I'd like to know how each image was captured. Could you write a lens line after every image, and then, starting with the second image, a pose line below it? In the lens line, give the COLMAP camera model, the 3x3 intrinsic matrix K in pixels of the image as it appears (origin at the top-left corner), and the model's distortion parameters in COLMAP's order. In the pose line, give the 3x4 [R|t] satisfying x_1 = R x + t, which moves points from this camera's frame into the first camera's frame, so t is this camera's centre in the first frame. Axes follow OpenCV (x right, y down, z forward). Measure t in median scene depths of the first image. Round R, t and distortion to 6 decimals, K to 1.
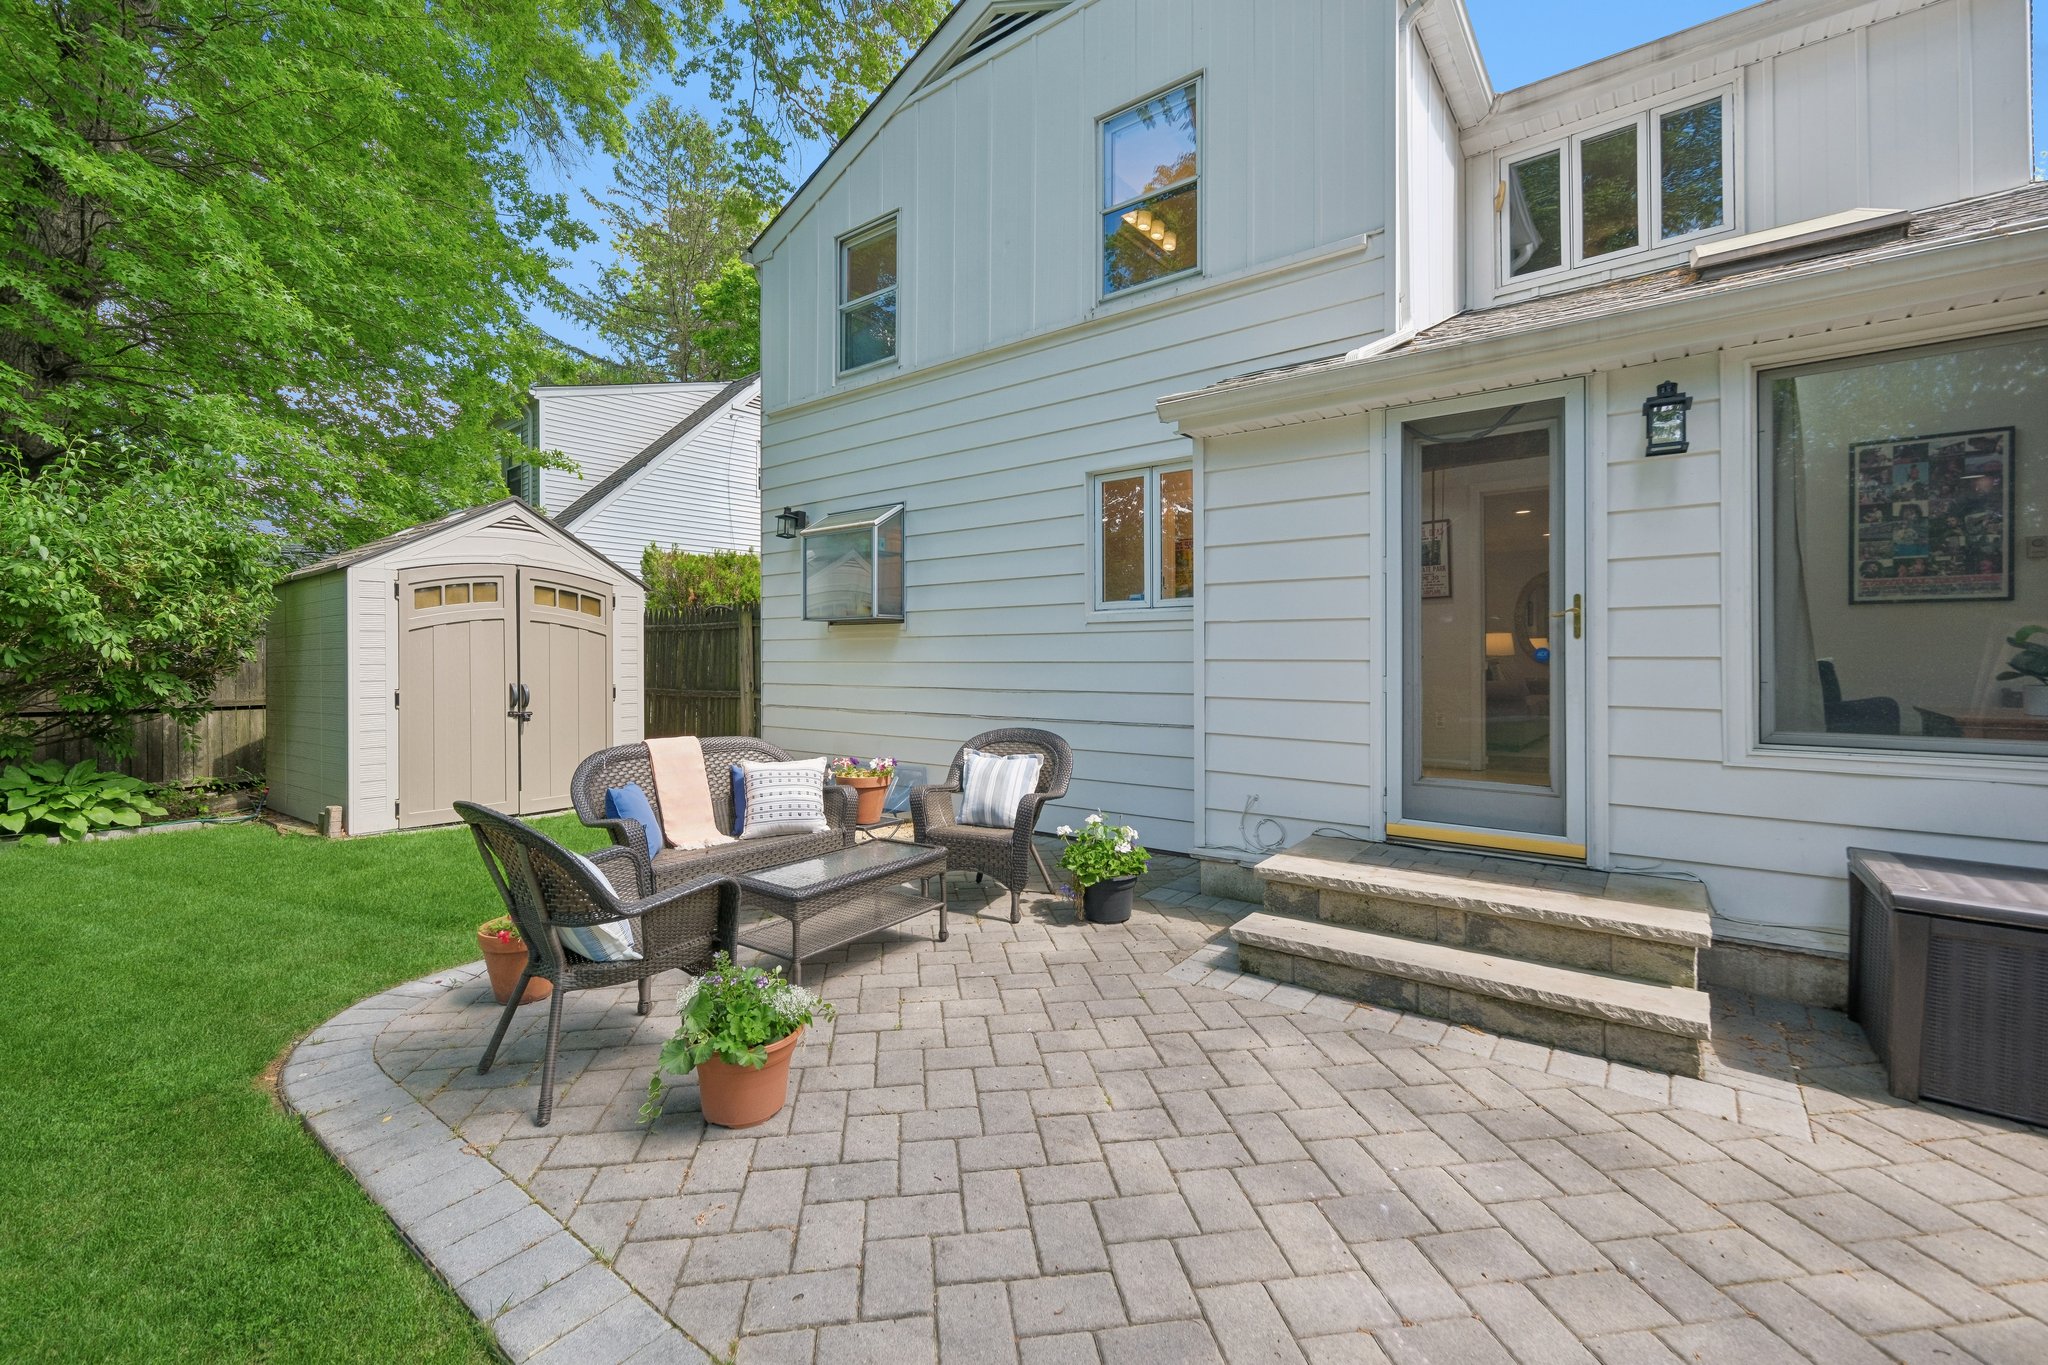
lens RADIAL K [[837.3, 0, 1015.9], [0, 837.3, 658.5], [0, 0, 1]] dist [0.003473, 0.000108]
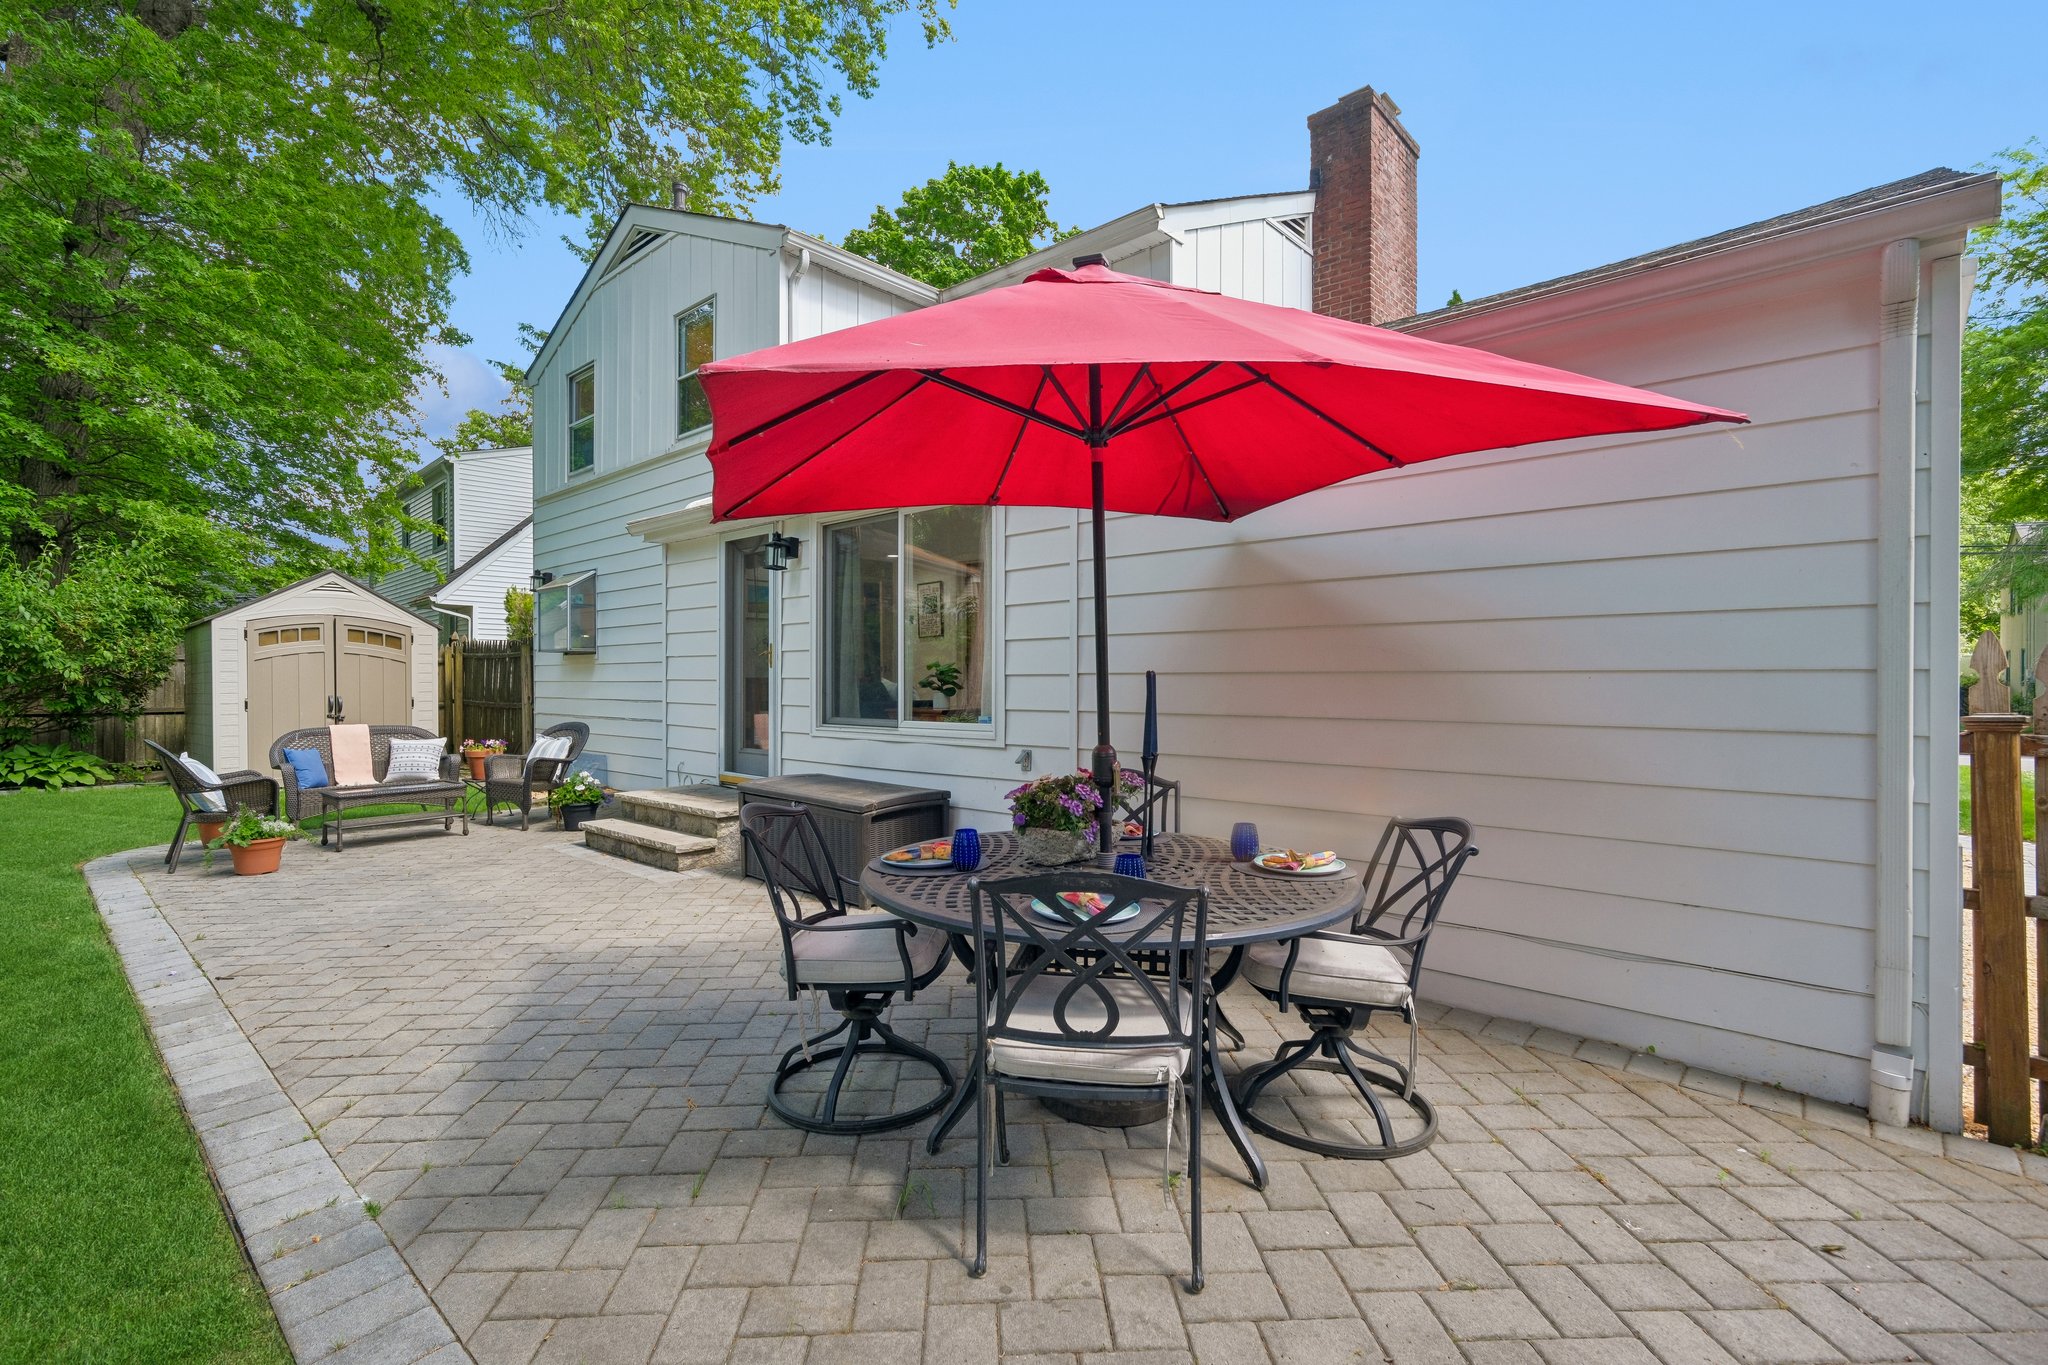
lens RADIAL K [[928.1, 0, 1031.5], [0, 928.1, 686.9], [0, 0, 1]] dist [0.003759, 0.000504]
pose [[0.995691, 0.001678, -0.092723, 0.889716], [-0.001208, 0.999986, 0.005124, 0.004726], [0.092730, -0.004990, 0.995679, -0.589198]]
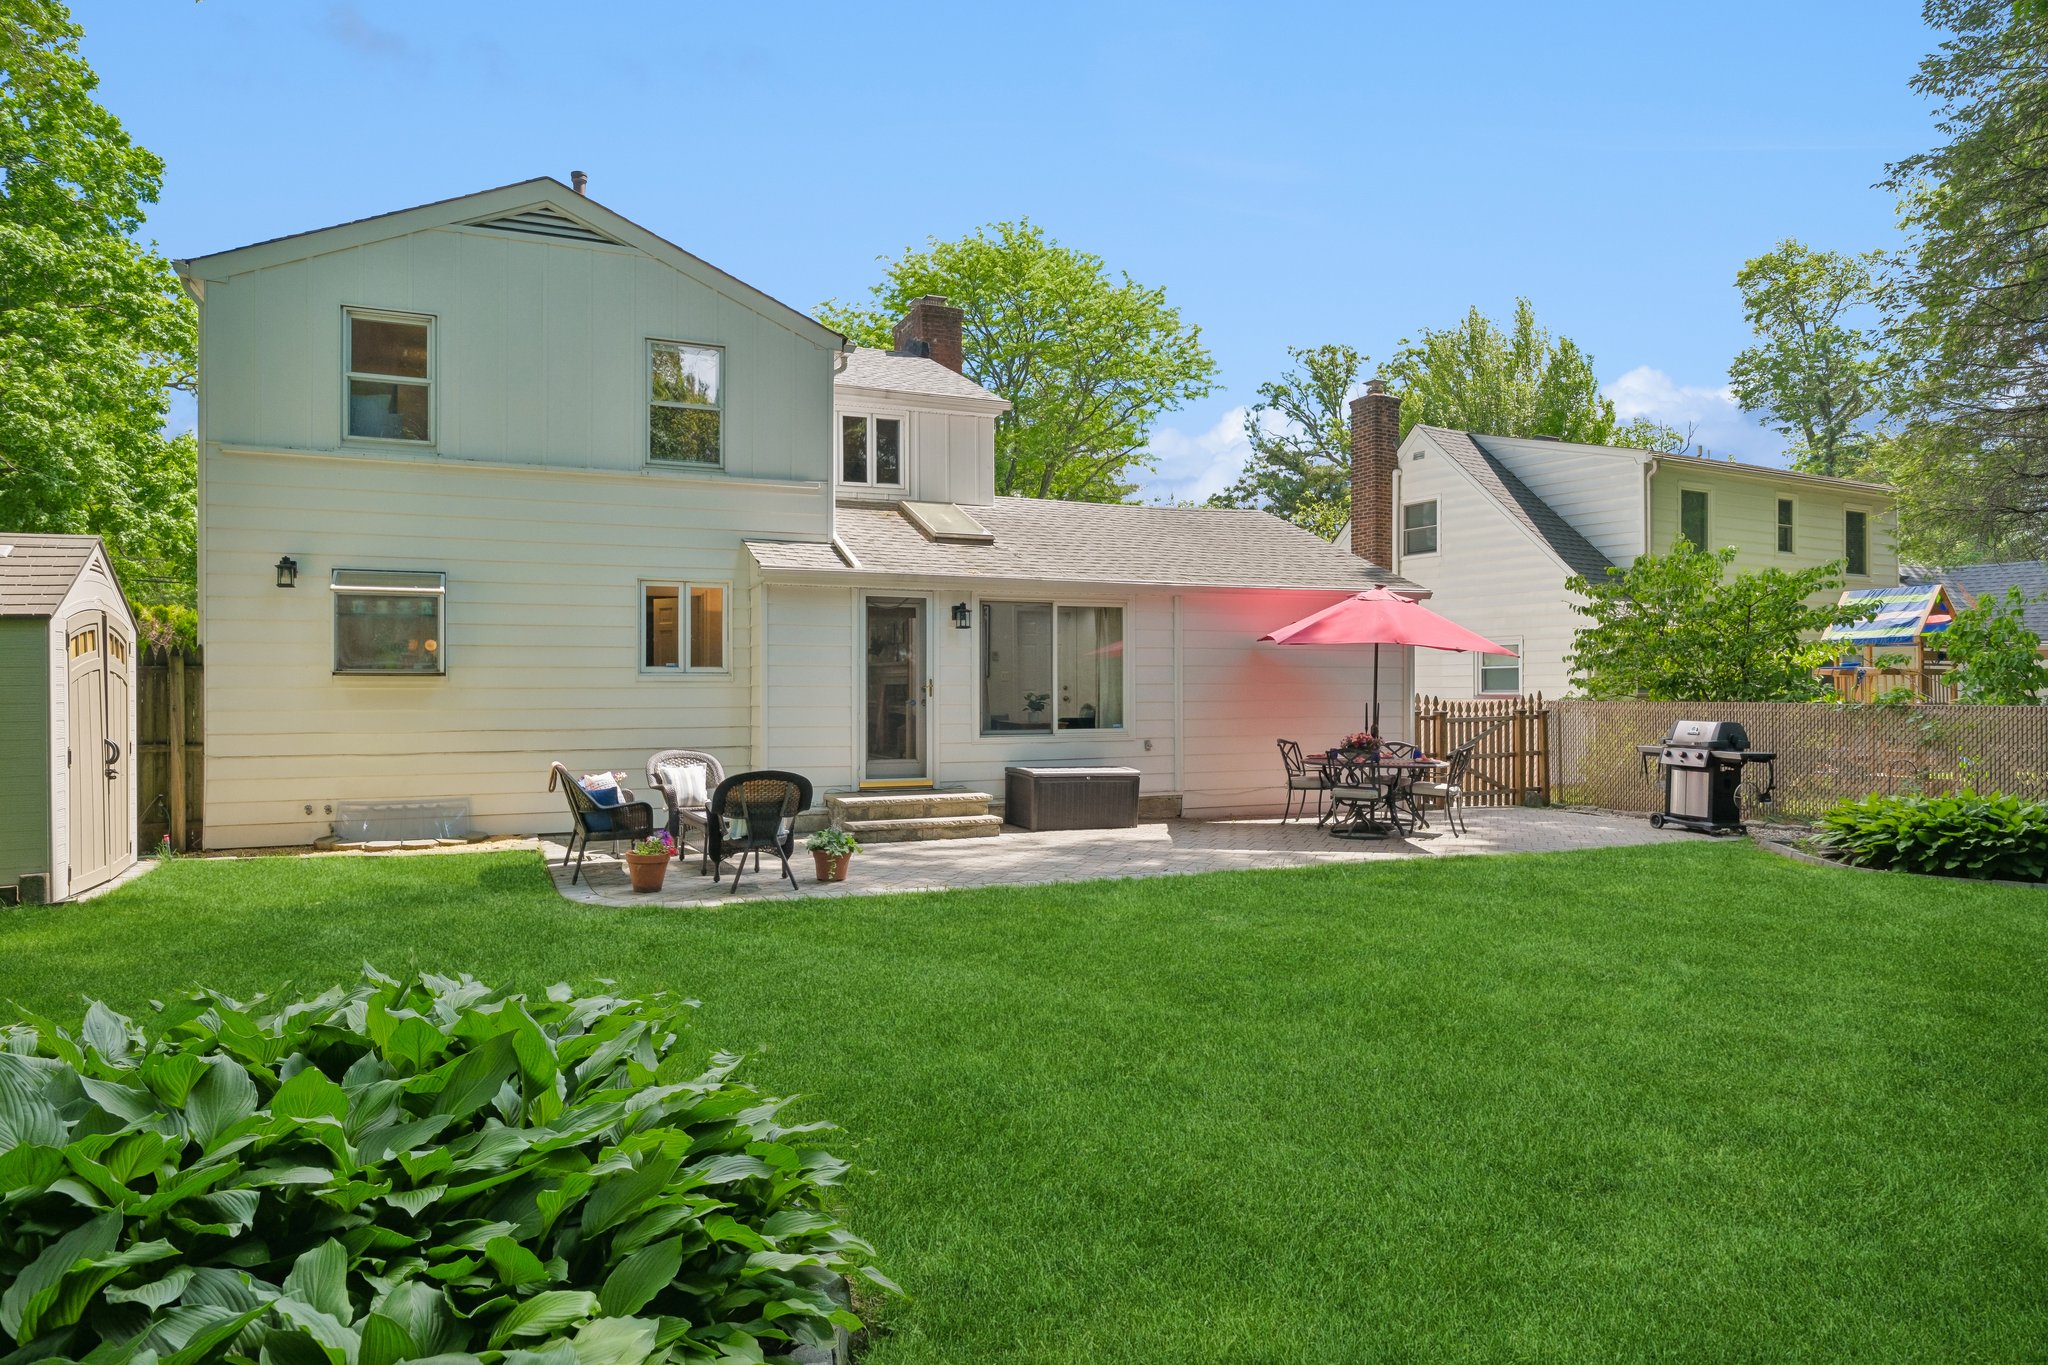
lens RADIAL K [[1241.7, 0, 1024.0], [0, 1241.7, 682.5], [0, 0, 1]] dist [-0.001597, 0.000526]
pose [[0.481685, 0.006830, 0.876318, -1.495113], [0.001792, 0.999960, -0.008778, -0.021754], [-0.876343, 0.005799, 0.481653, -0.628147]]
